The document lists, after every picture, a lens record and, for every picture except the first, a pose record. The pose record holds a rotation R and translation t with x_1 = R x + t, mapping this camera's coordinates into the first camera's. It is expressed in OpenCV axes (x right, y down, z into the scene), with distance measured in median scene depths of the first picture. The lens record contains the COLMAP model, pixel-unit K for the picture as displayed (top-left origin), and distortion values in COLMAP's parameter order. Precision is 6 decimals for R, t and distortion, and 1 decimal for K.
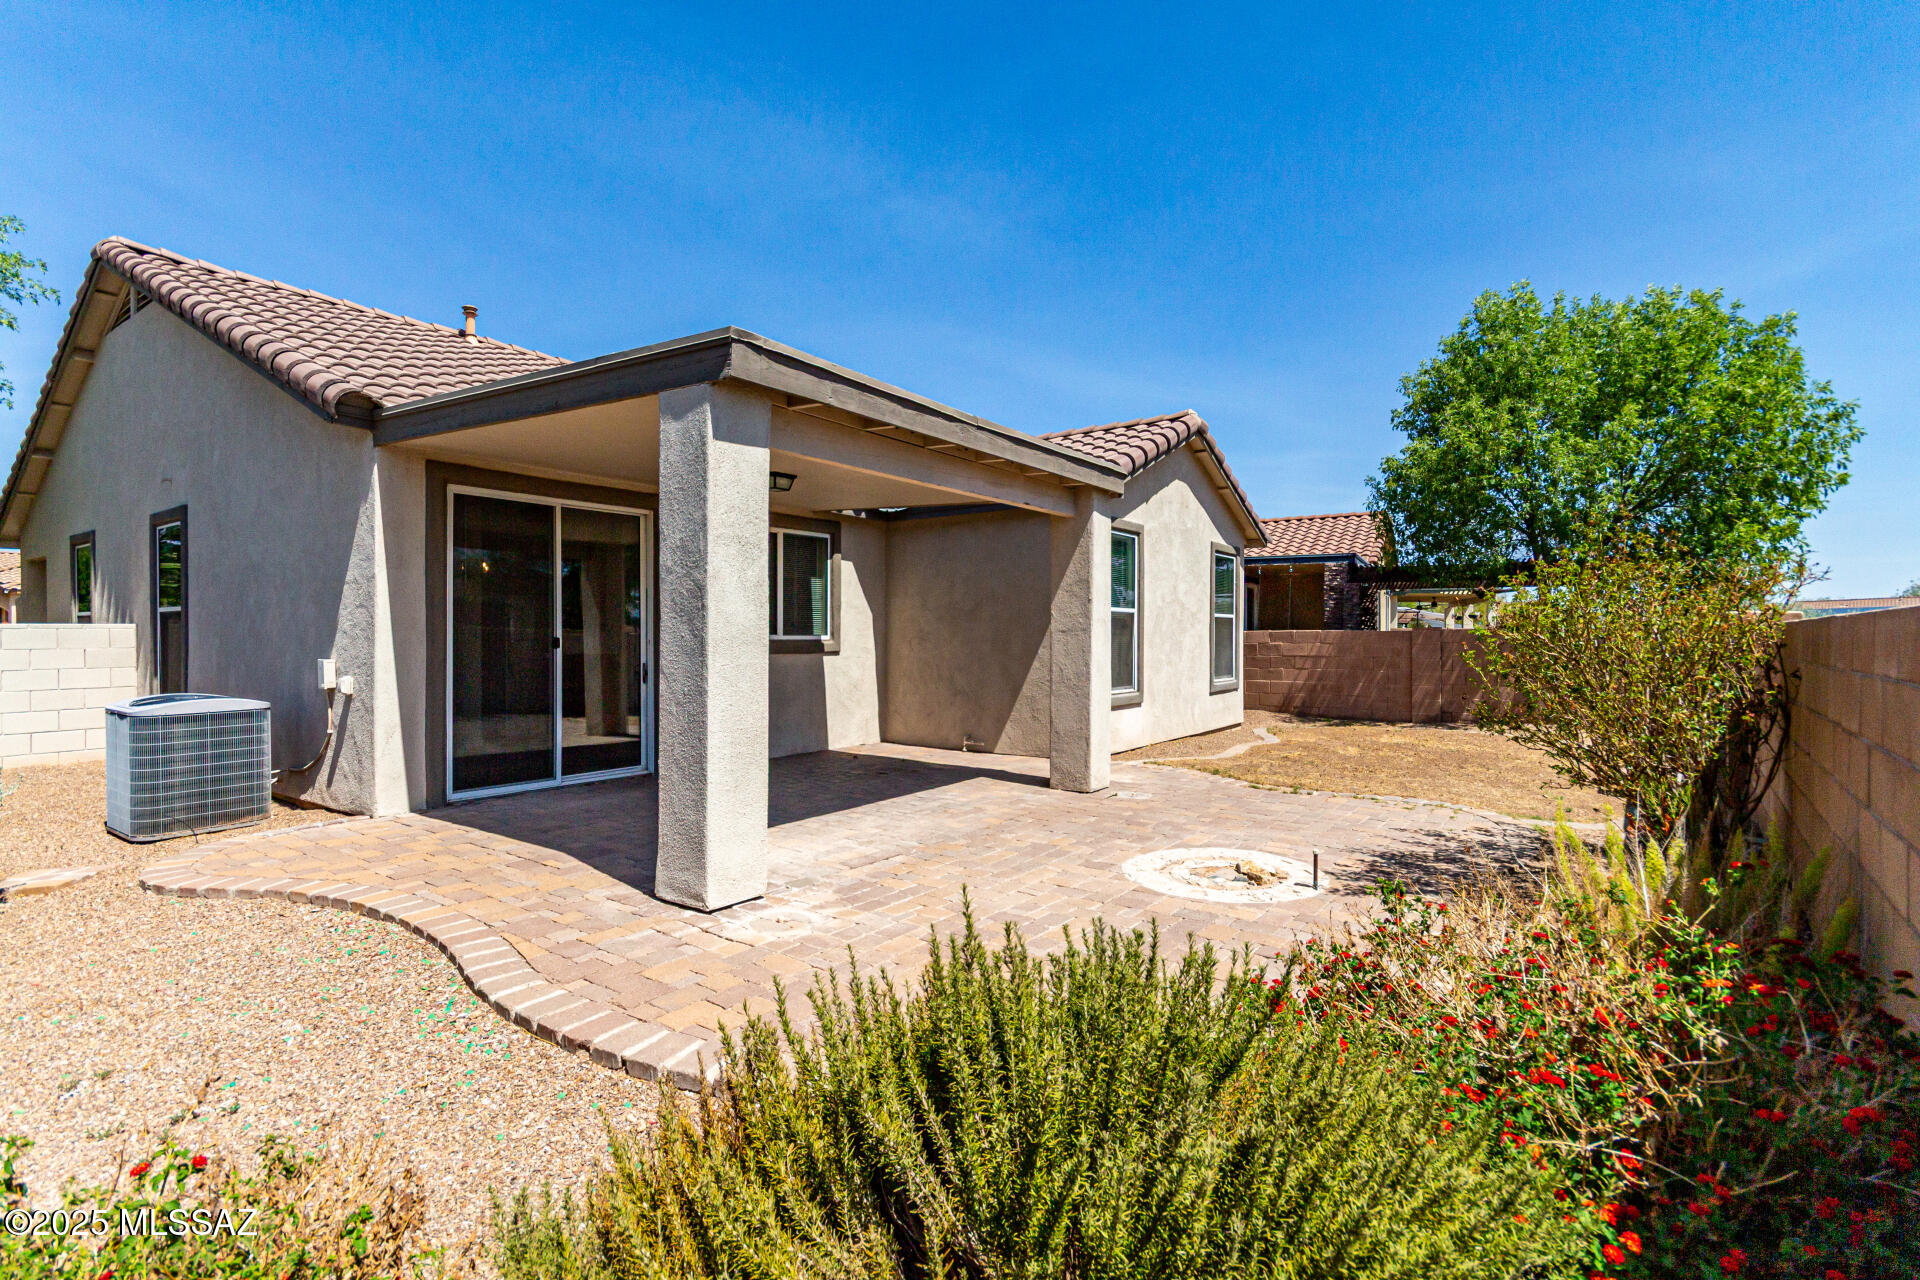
lens RADIAL K [[888.5, 0, 959.0], [0, 888.5, 646.1], [0, 0, 1]] dist [0.013079, -0.002954]
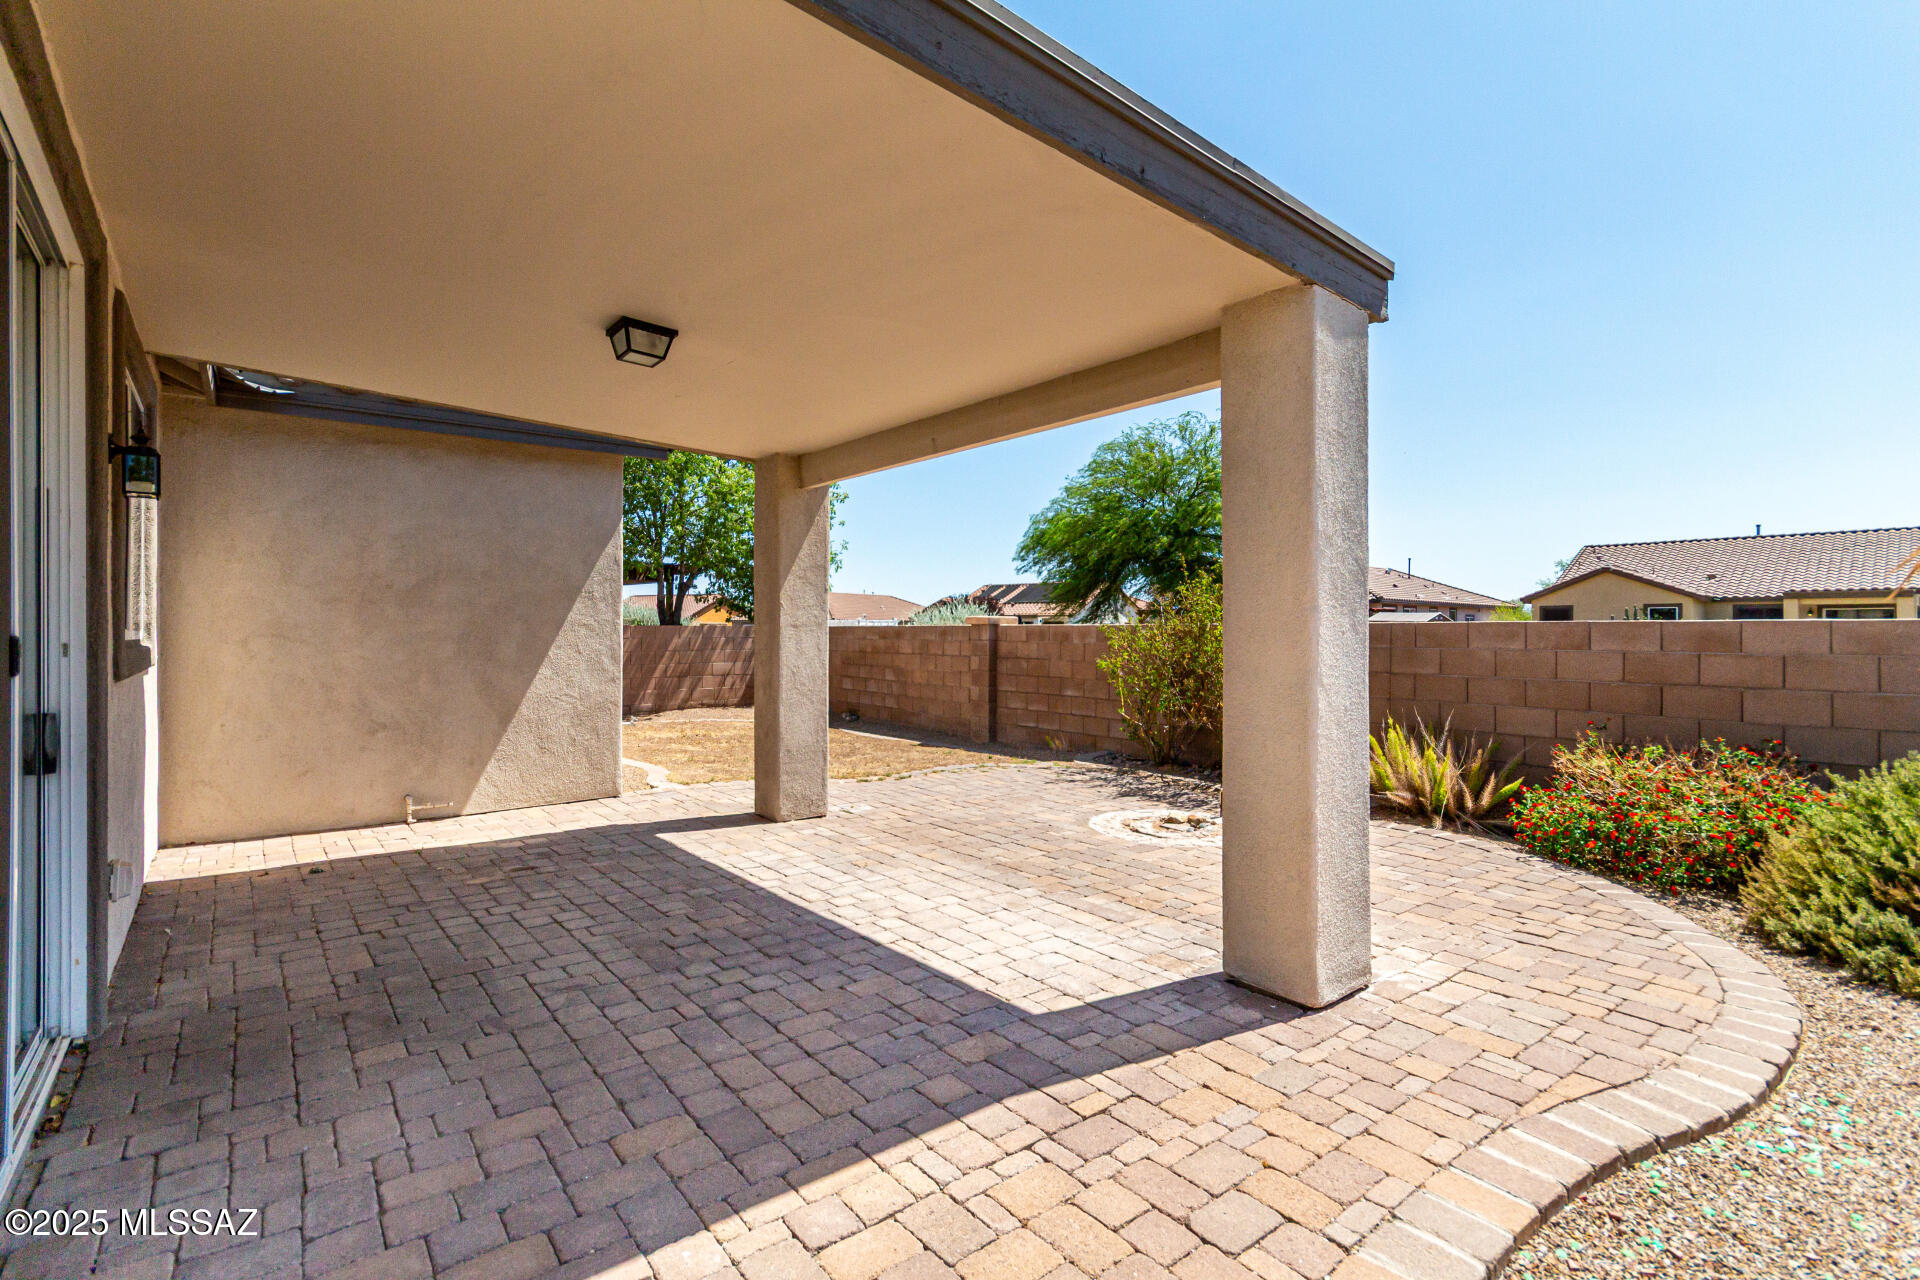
lens RADIAL K [[888.5, 0, 960.2], [0, 888.5, 631.0], [0, 0, 1]] dist [0.013079, -0.002954]
pose [[0.256714, 0.002206, 0.966485, -0.481944], [0.010015, 0.999938, -0.004943, -0.004649], [-0.966436, 0.010949, 0.256676, 0.484376]]
